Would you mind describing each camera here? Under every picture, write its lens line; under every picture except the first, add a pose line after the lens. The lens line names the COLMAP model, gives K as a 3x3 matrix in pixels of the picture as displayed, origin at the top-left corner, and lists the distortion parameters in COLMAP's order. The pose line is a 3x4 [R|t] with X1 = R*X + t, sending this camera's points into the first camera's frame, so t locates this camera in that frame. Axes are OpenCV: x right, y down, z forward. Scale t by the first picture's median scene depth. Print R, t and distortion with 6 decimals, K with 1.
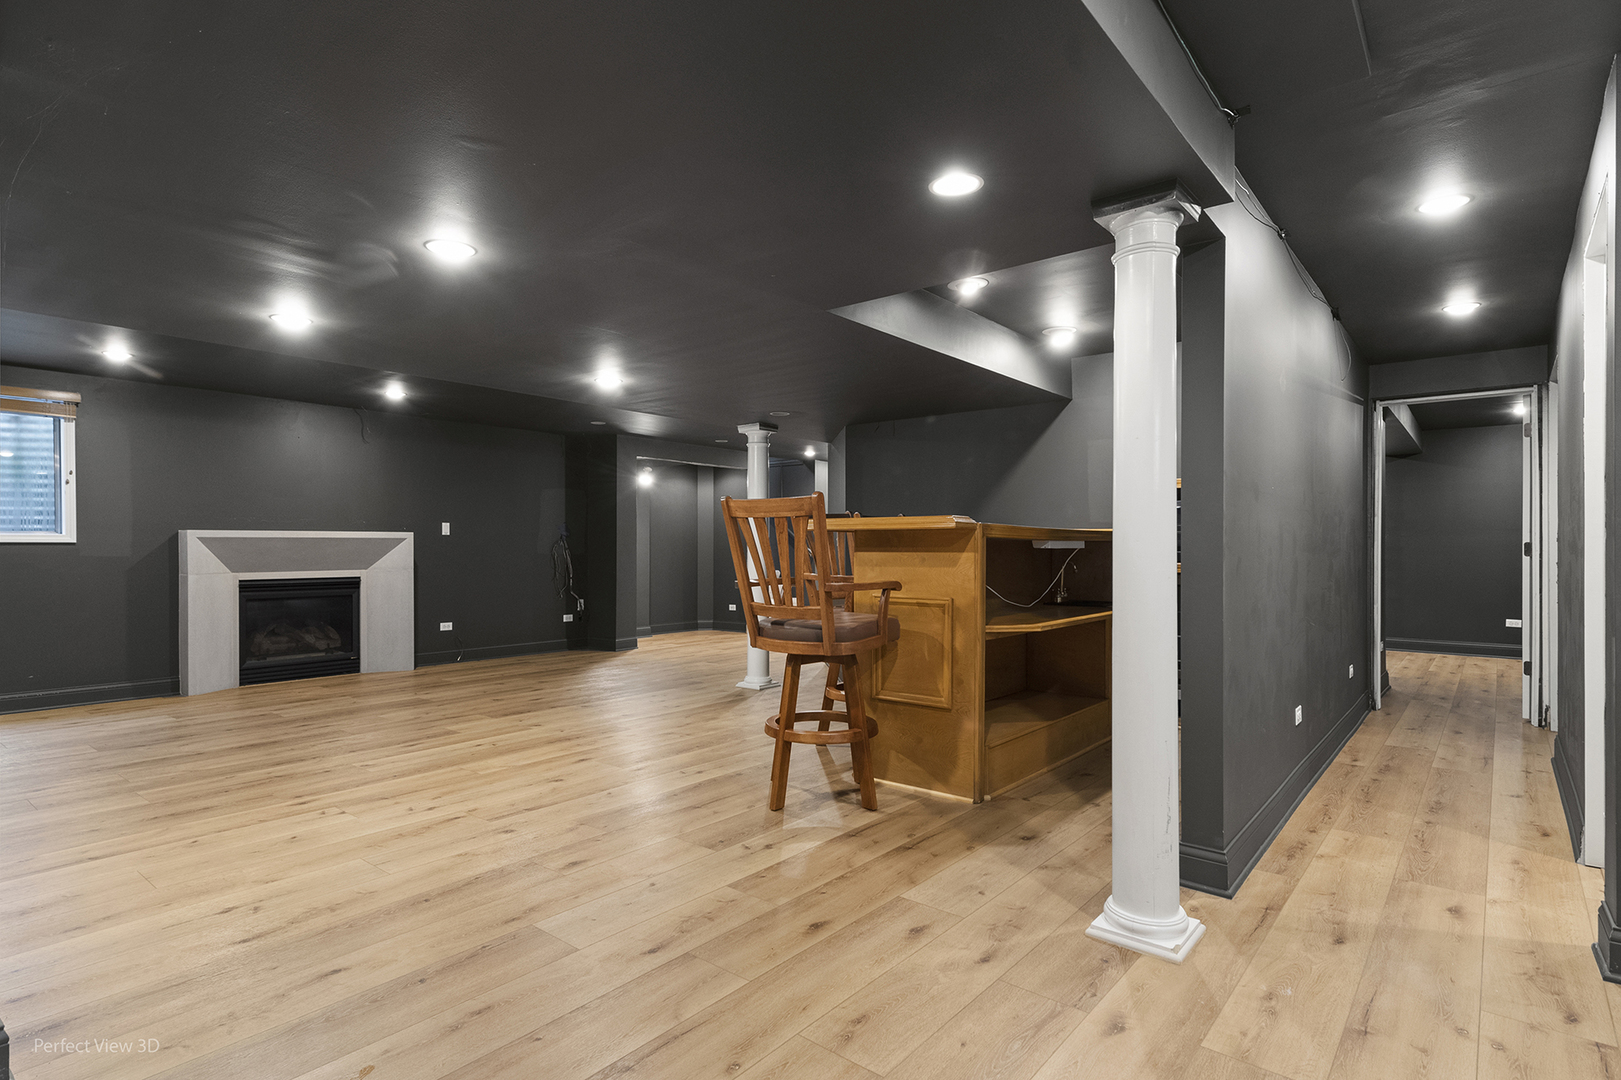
lens RADIAL K [[843.9, 0, 805.1], [0, 843.9, 547.3], [0, 0, 1]] dist [0.002552, 0.000282]
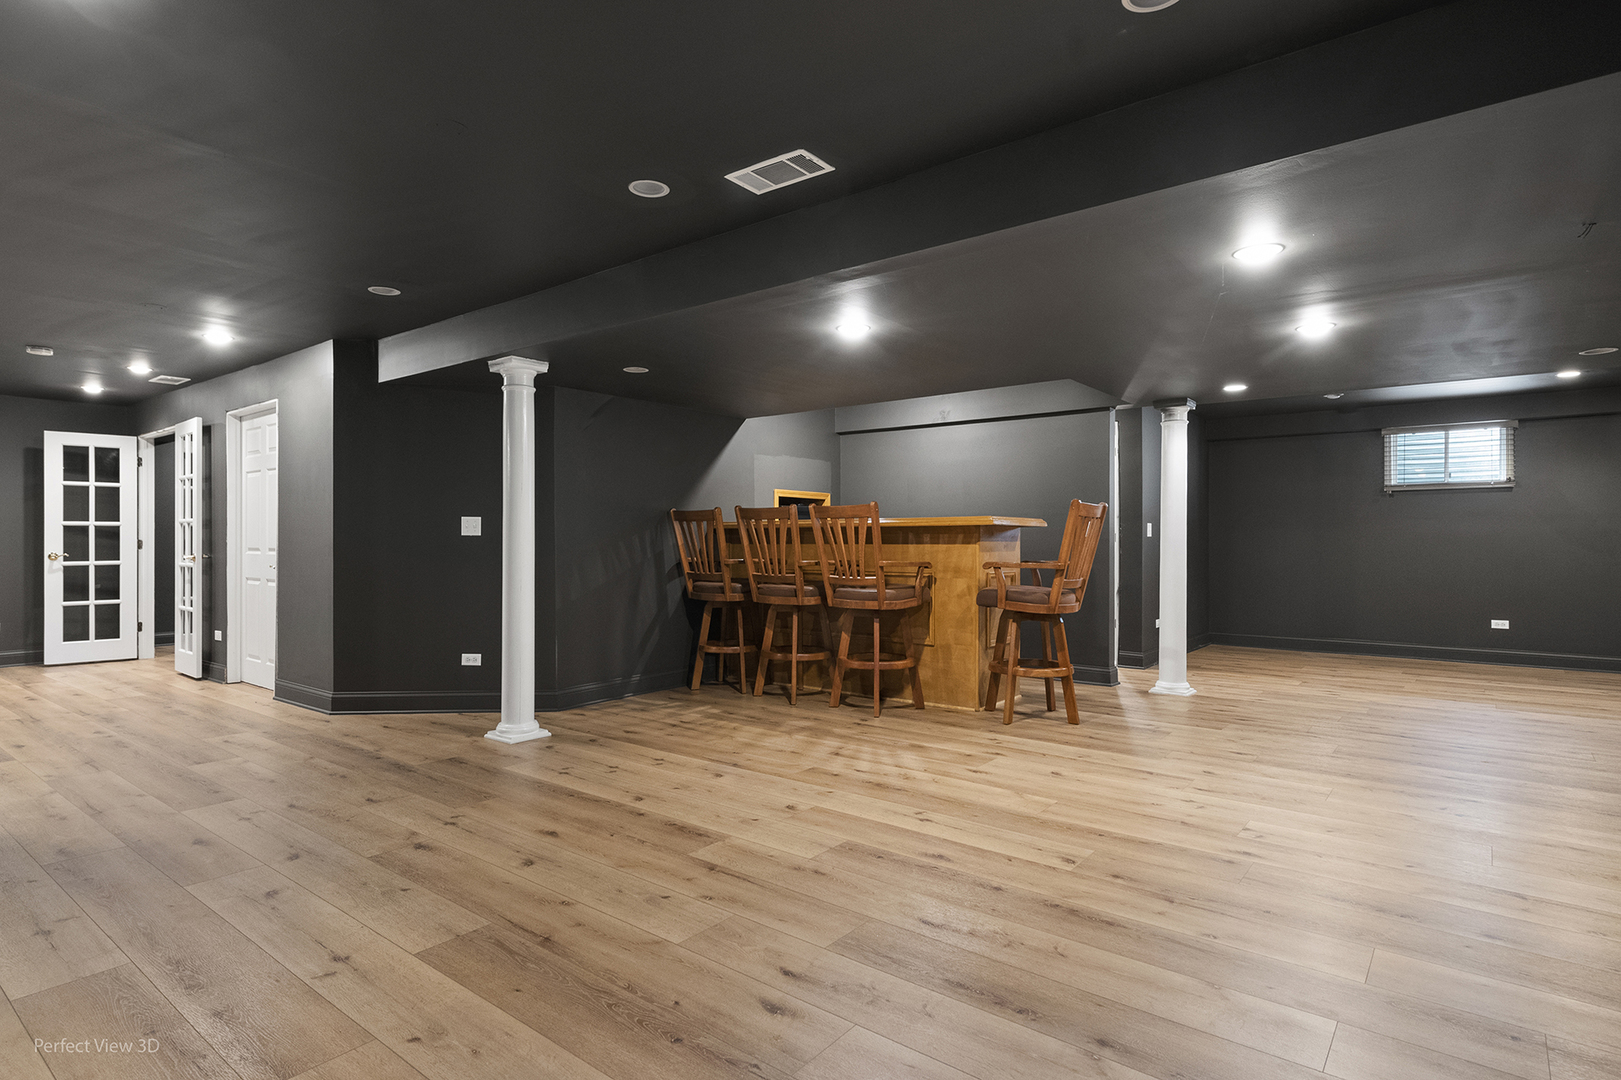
lens RADIAL K [[843.9, 0, 805.4], [0, 843.9, 543.0], [0, 0, 1]] dist [0.002552, 0.000282]
pose [[-0.018334, 0.002561, 0.999829, -1.311330], [-0.006186, 0.999977, -0.002675, 0.013966], [-0.999813, -0.006234, -0.018318, 1.356407]]
